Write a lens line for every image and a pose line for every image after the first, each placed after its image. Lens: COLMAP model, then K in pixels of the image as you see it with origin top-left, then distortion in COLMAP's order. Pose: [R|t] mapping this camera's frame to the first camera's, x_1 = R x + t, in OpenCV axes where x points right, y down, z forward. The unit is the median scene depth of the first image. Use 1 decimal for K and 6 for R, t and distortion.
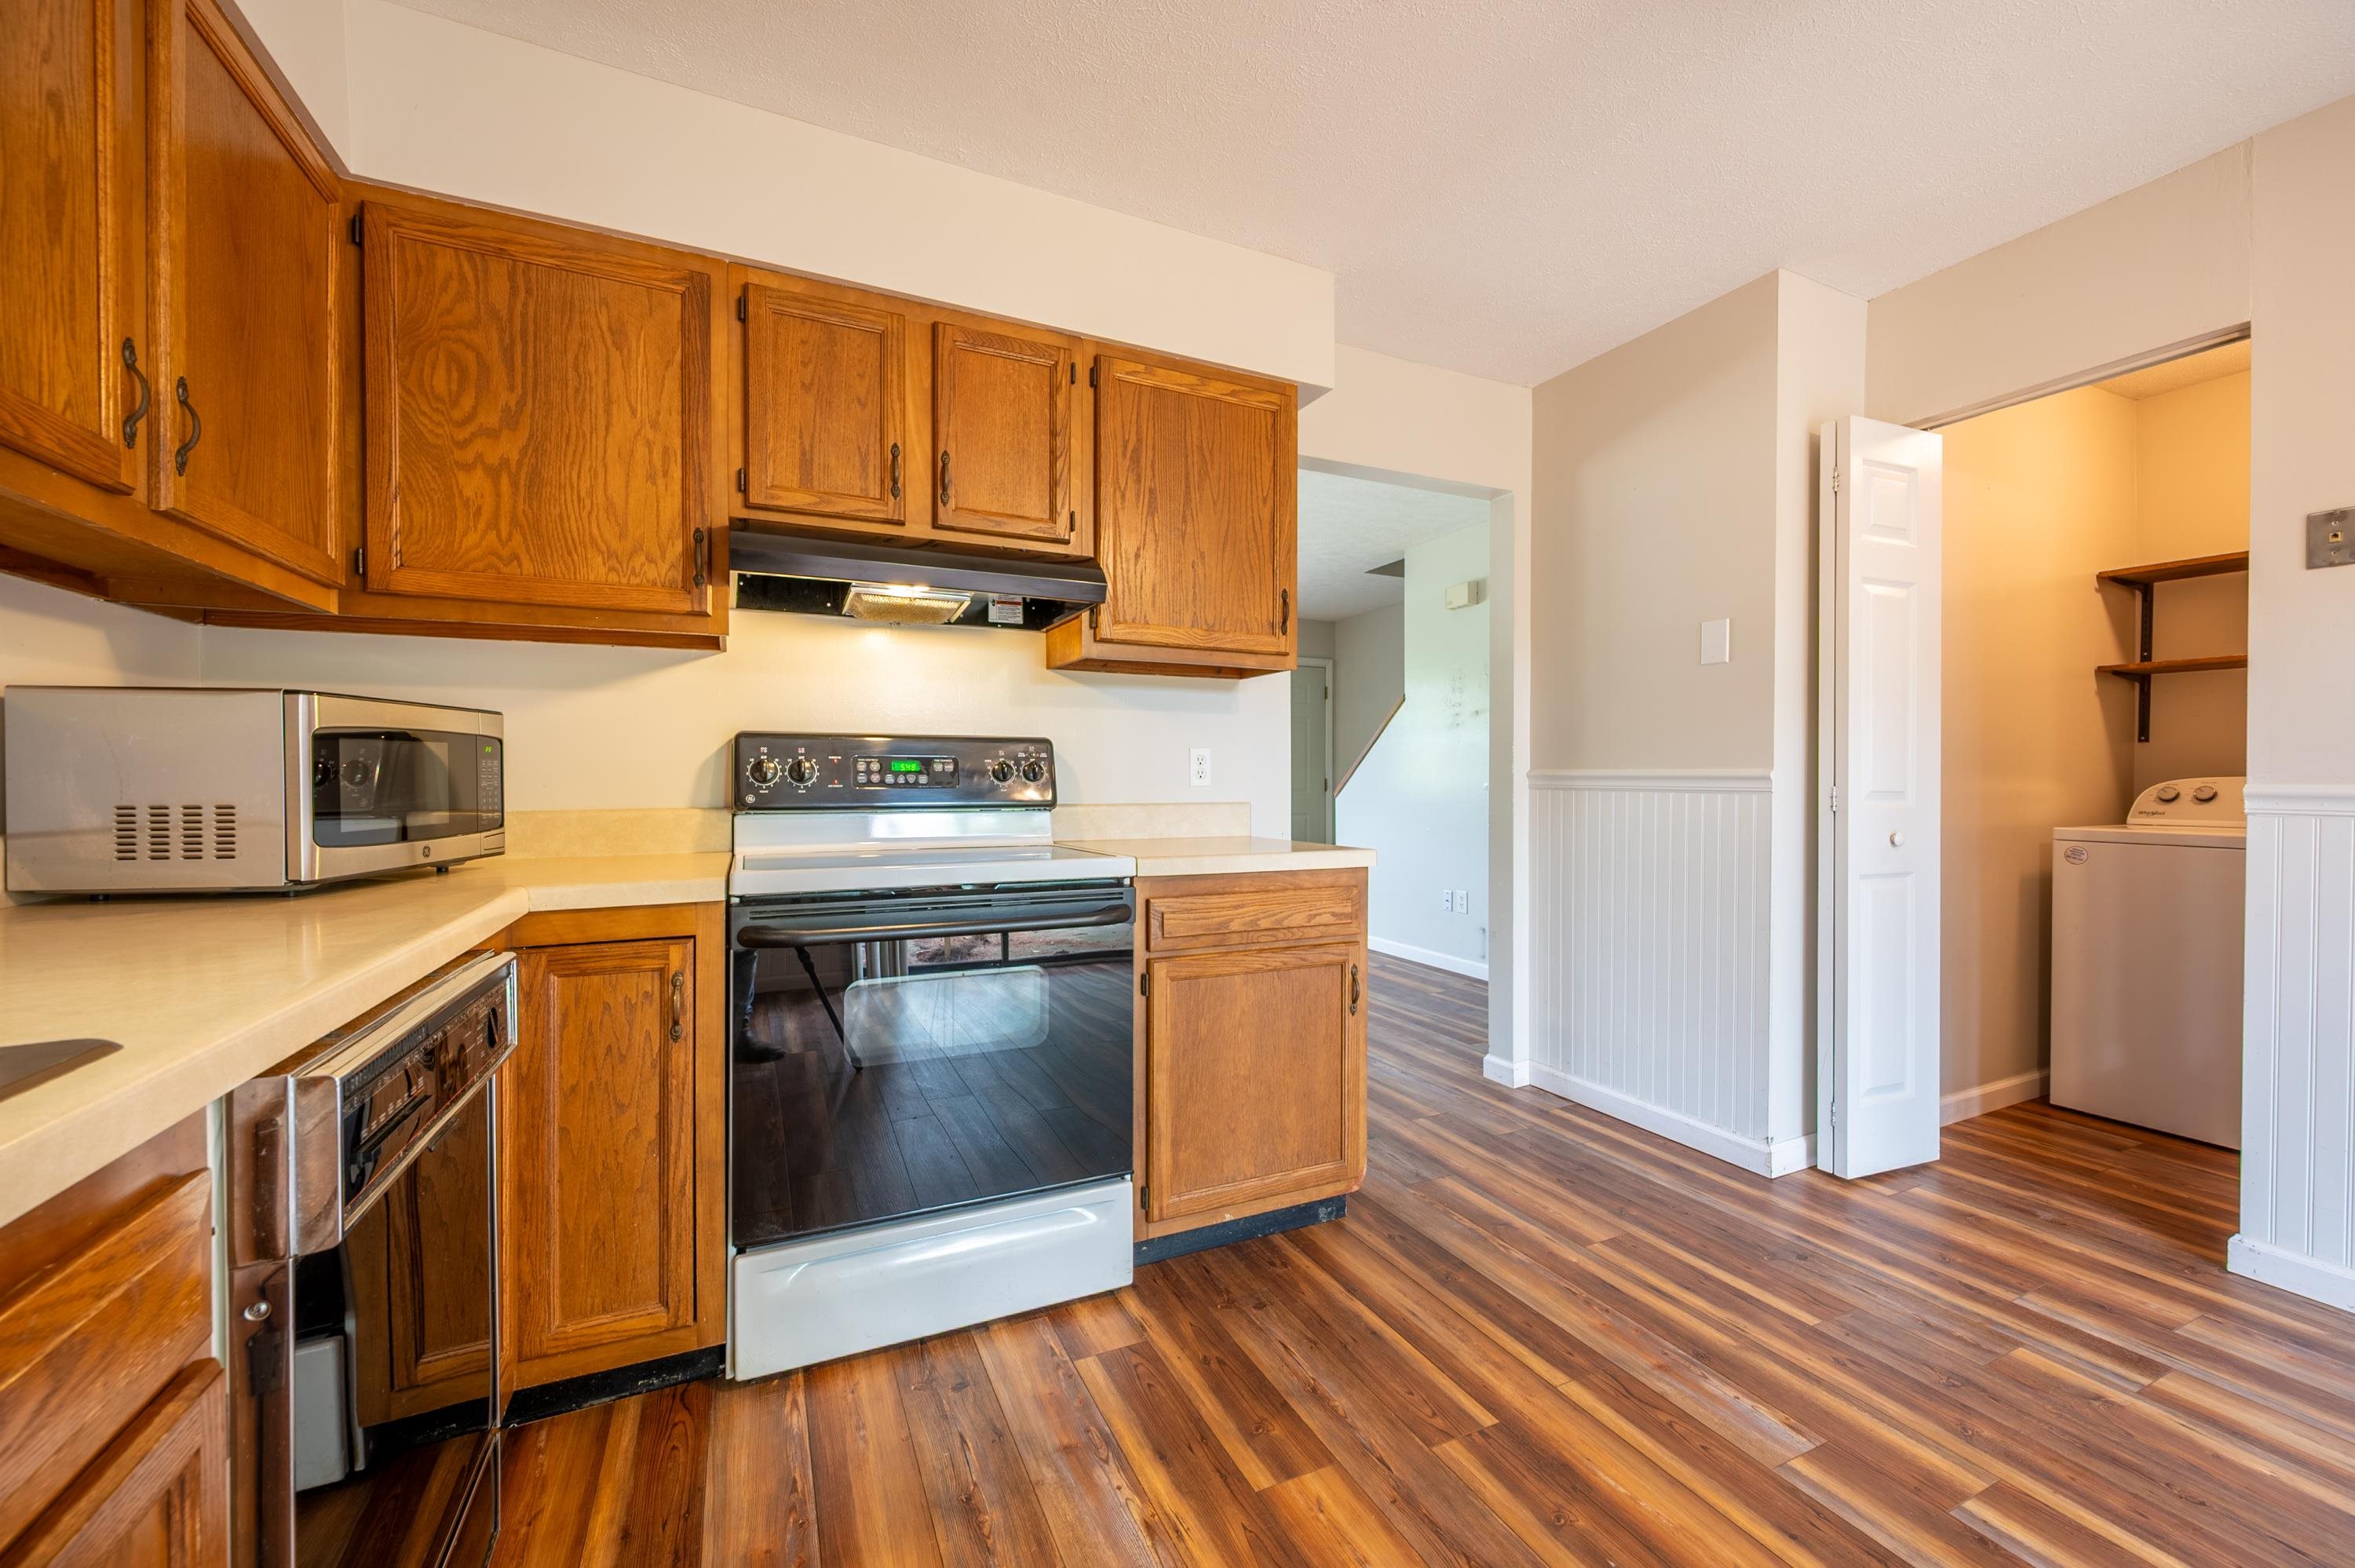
lens RADIAL K [[934.0, 0, 1184.6], [0, 934.0, 781.1], [0, 0, 1]] dist [-0.000973, -0.000013]
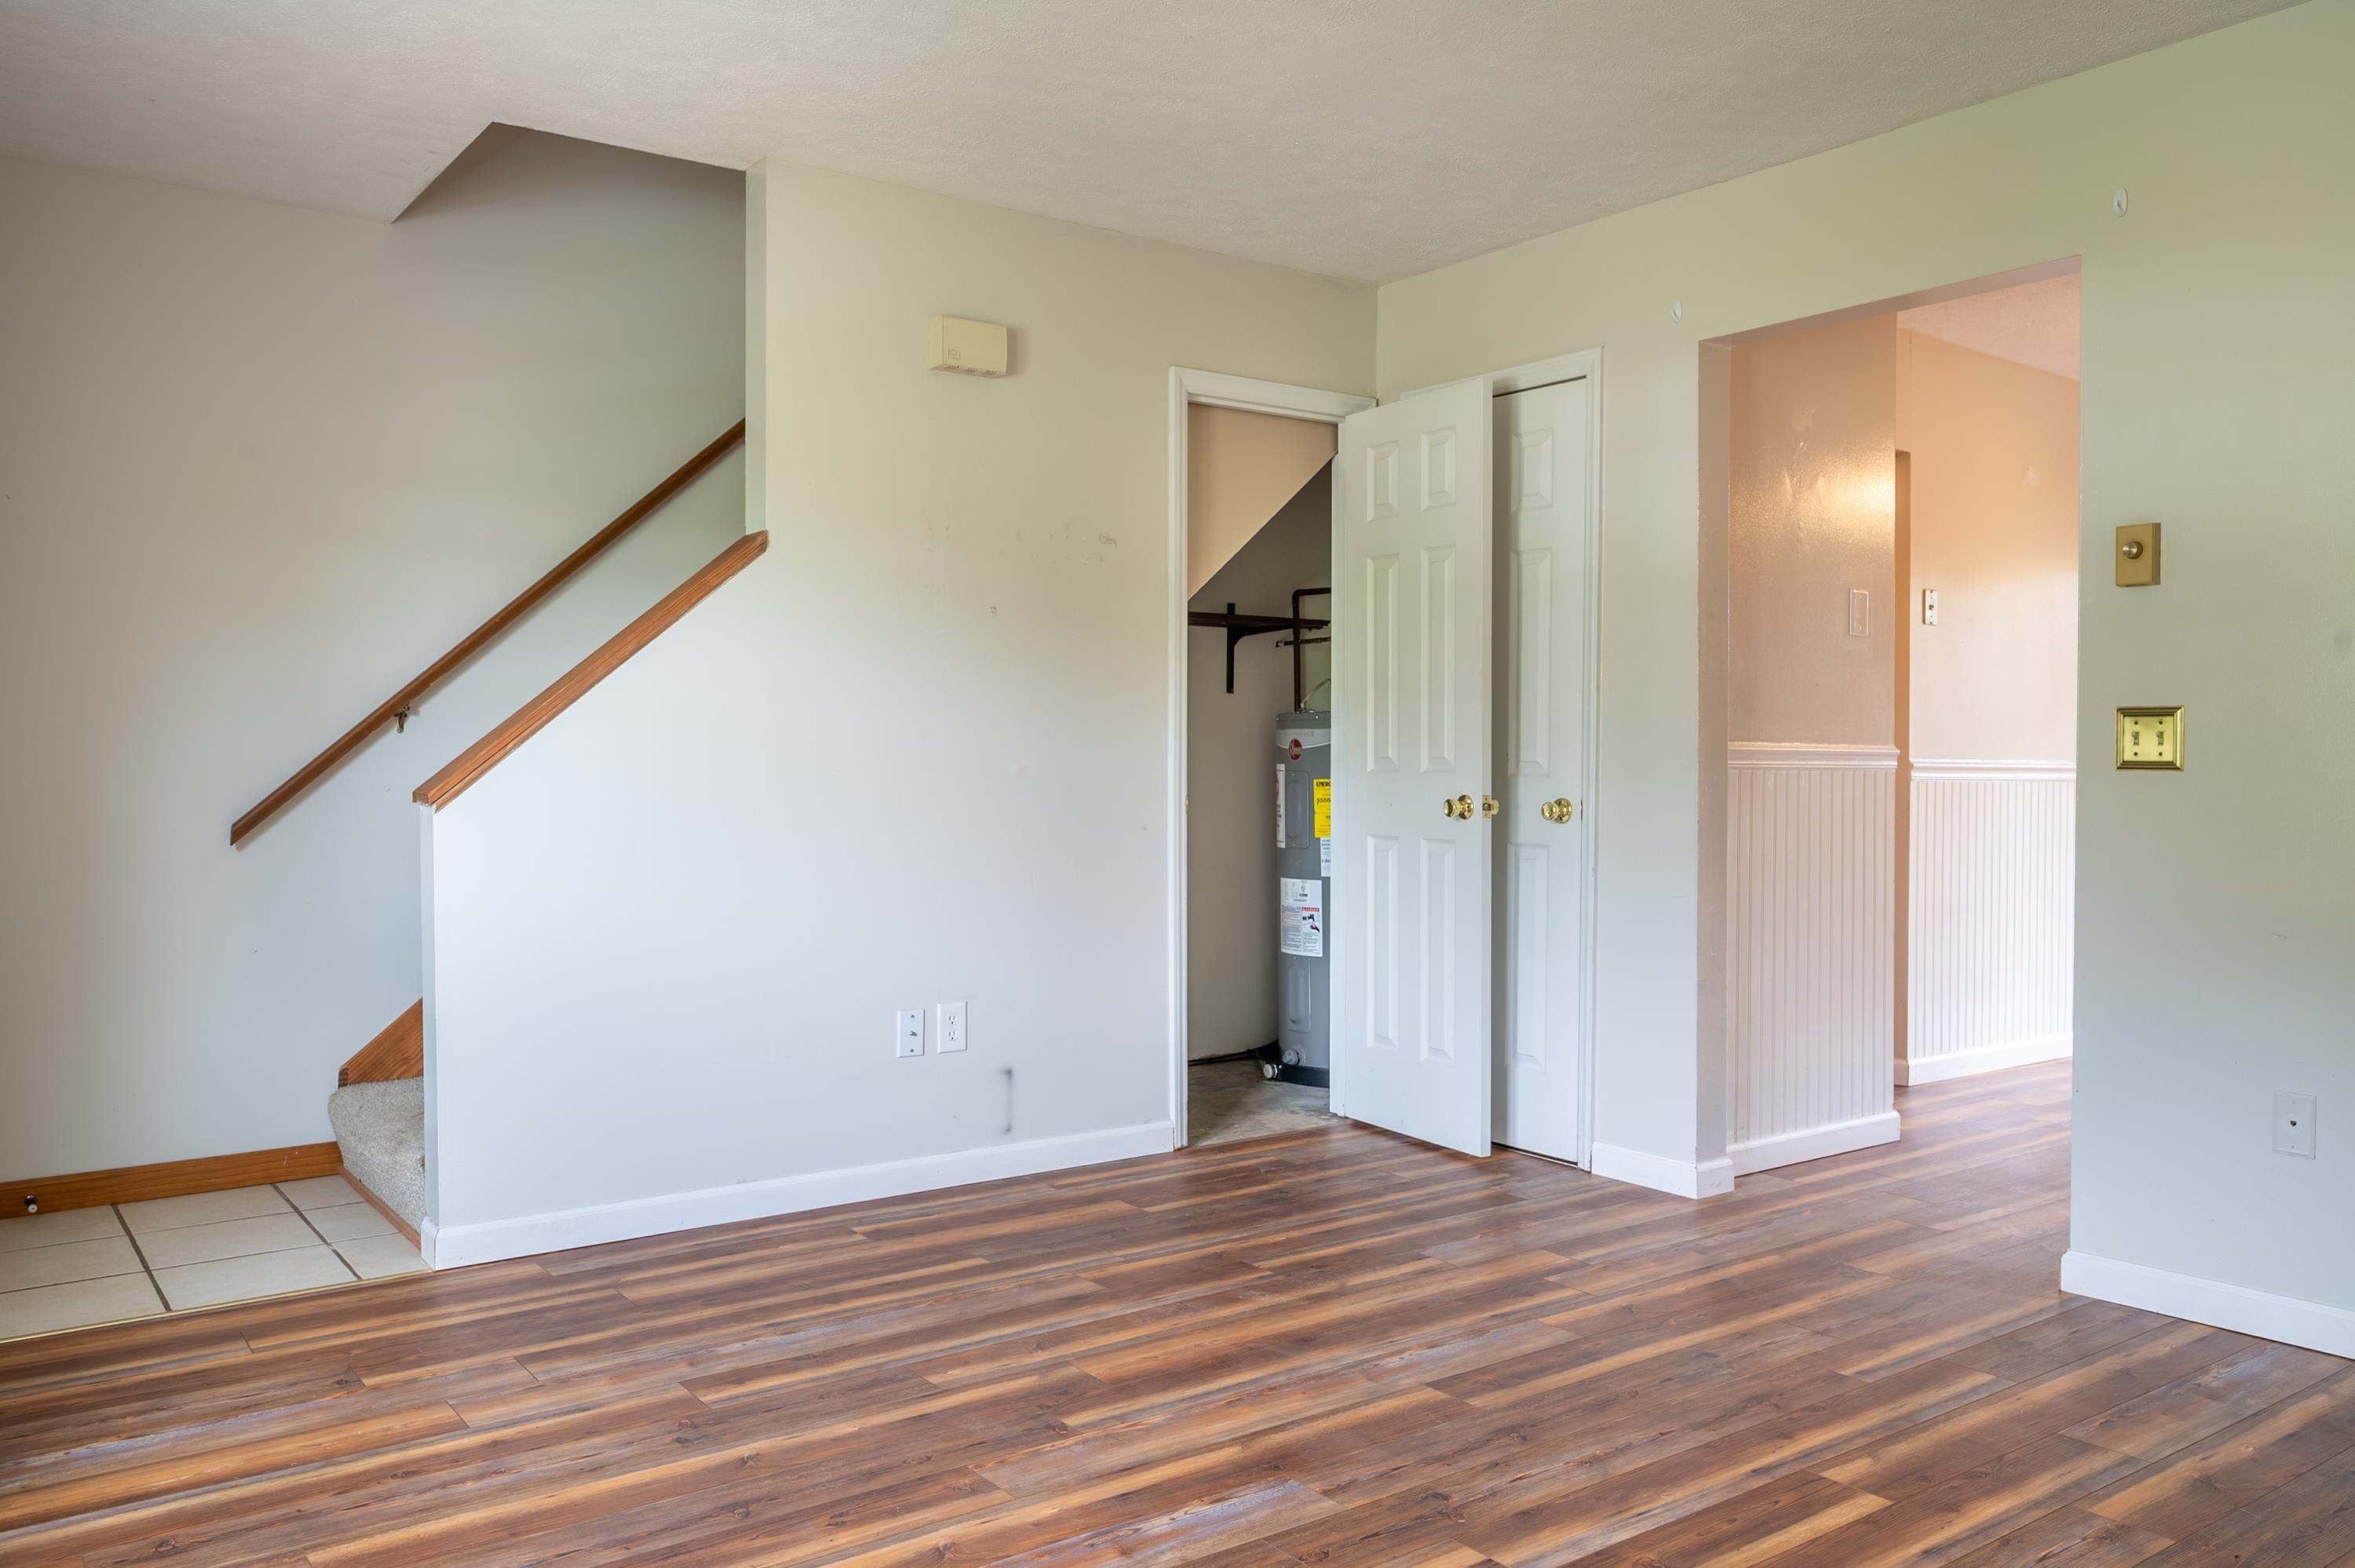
lens RADIAL K [[1742.7, 0, 1223.2], [0, 1742.7, 781.5], [0, 0, 1]] dist [0.000362, -0.004671]
pose [[-0.199219, -0.011868, 0.979883, -1.121400], [0.001896, 0.999920, 0.012496, 0.004962], [-0.979953, 0.004347, -0.199180, 2.141408]]
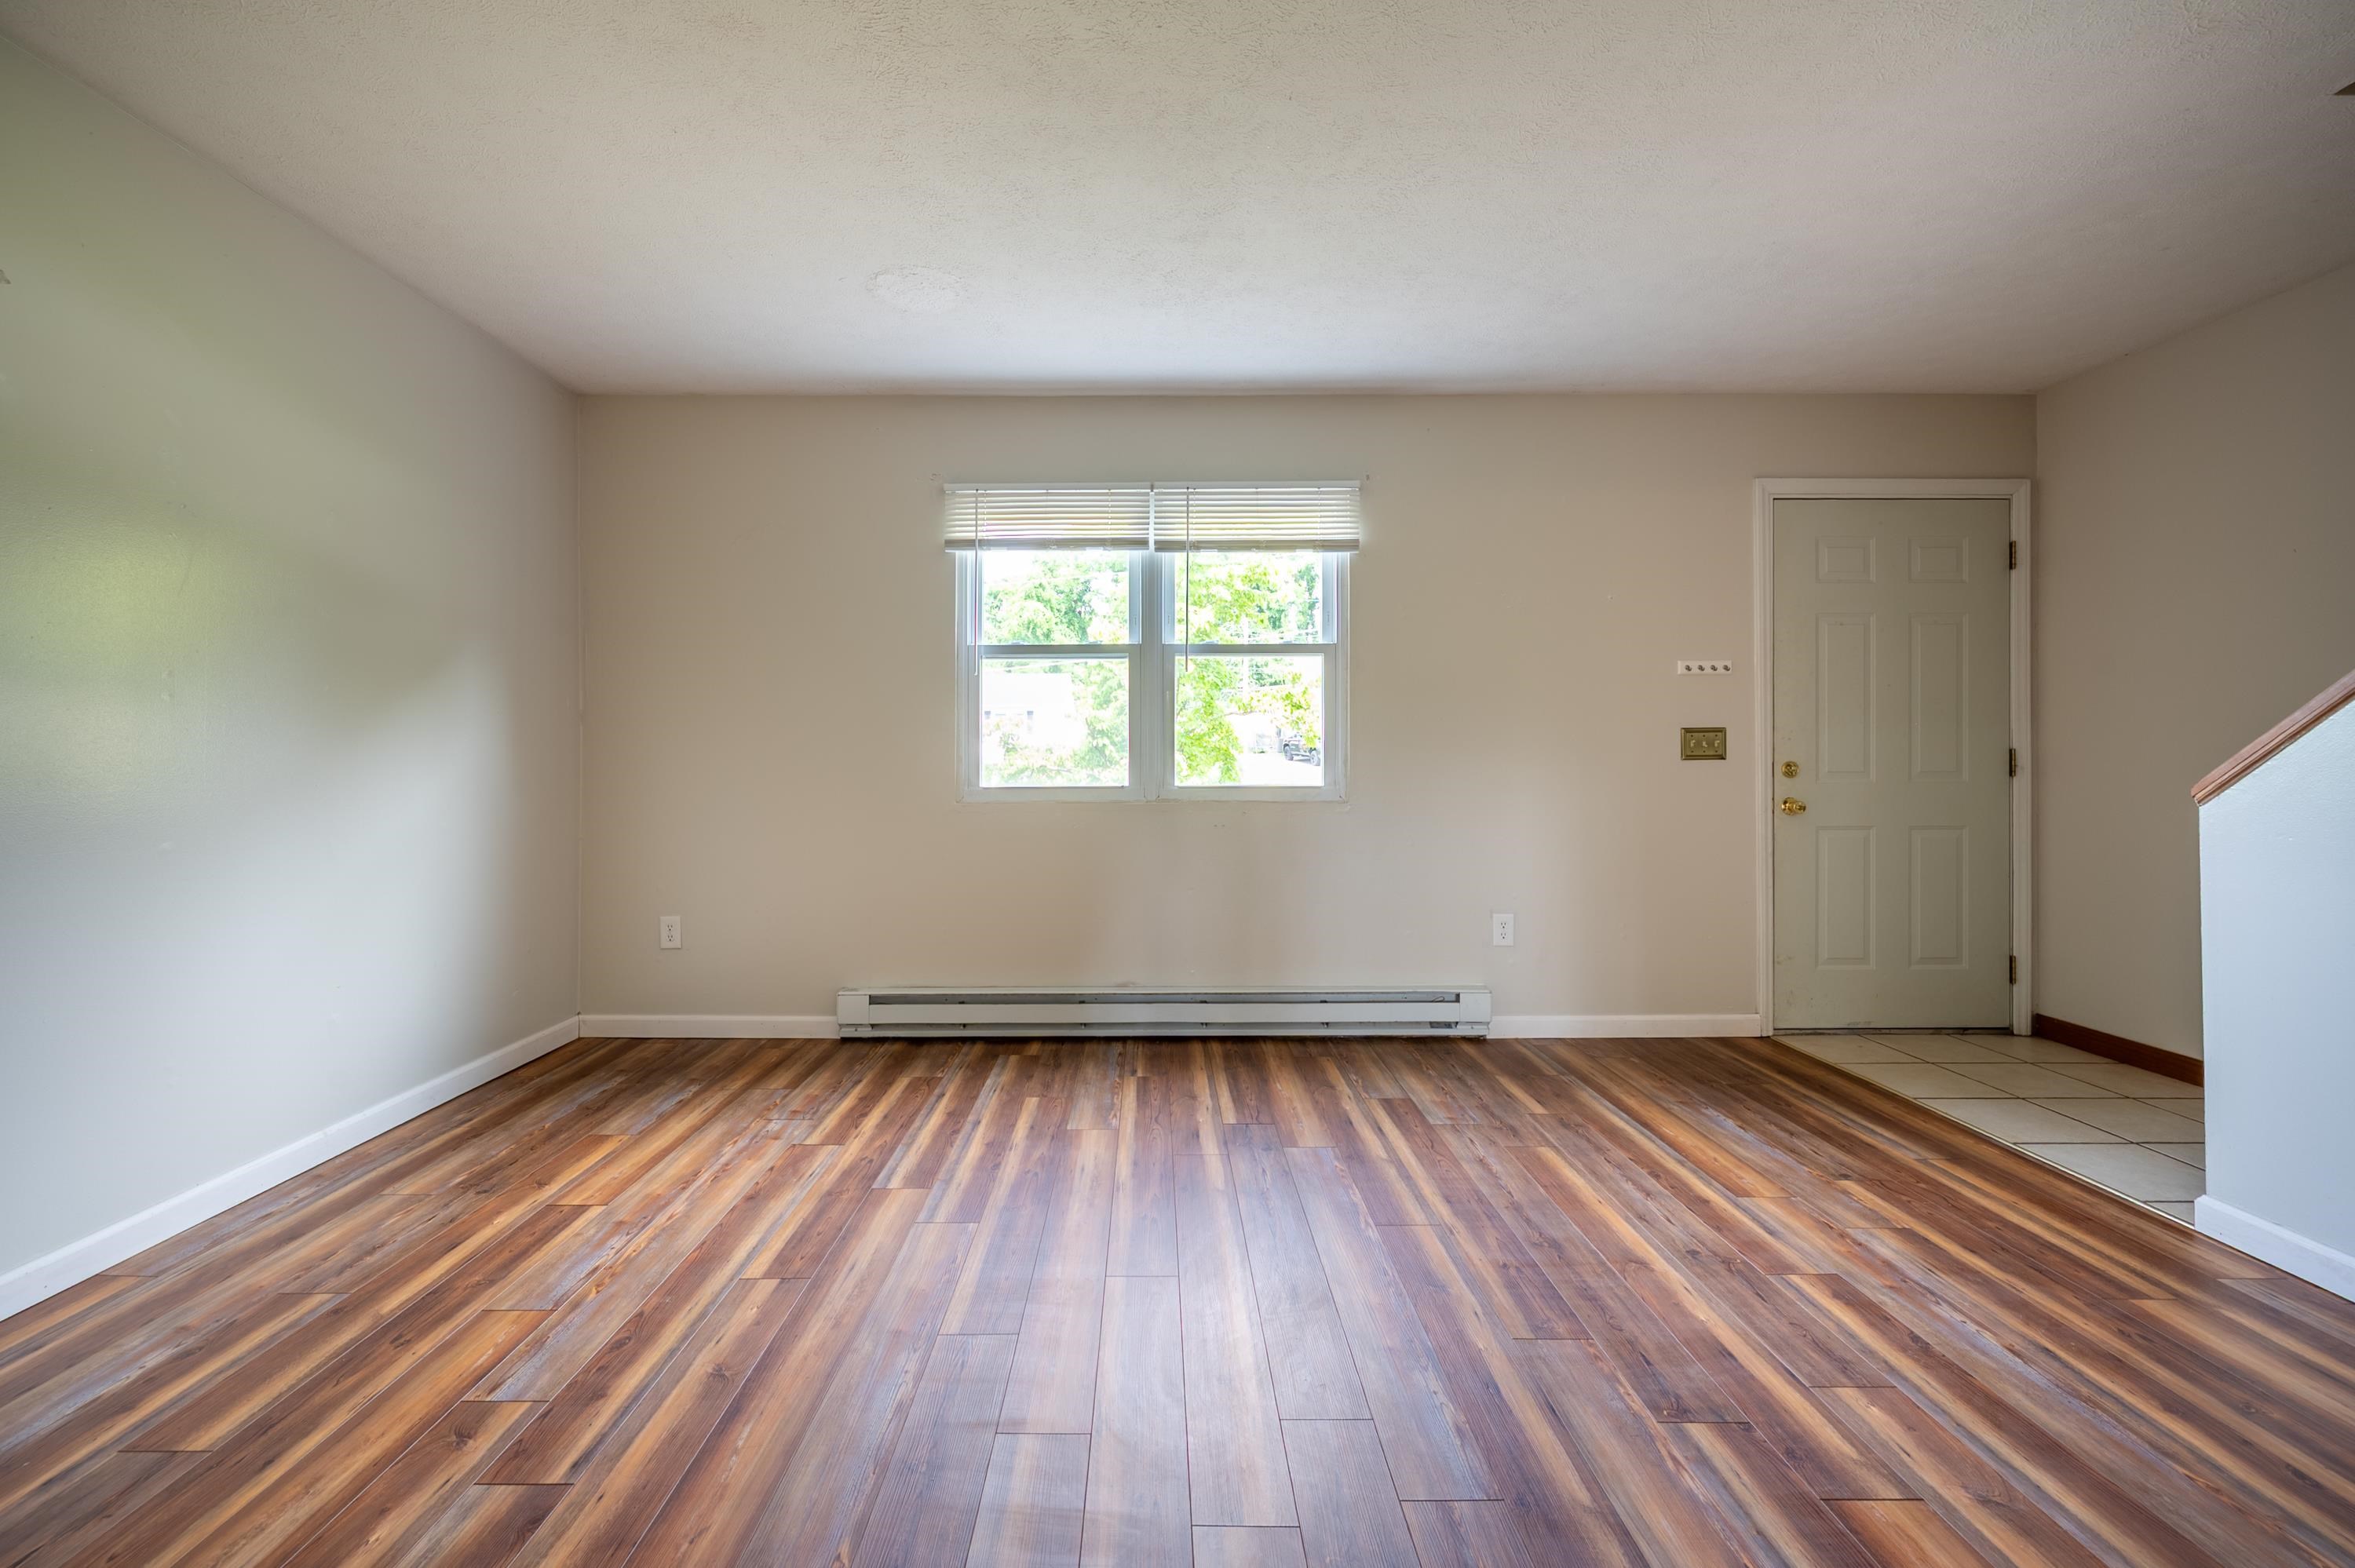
lens RADIAL K [[934.0, 0, 1148.1], [0, 934.0, 764.6], [0, 0, 1]] dist [-0.000973, -0.000013]
pose [[0.899192, 0.004969, -0.437527, -0.076615], [-0.000969, 0.999956, 0.009364, -0.000122], [0.437554, -0.007996, 0.899156, 1.336630]]
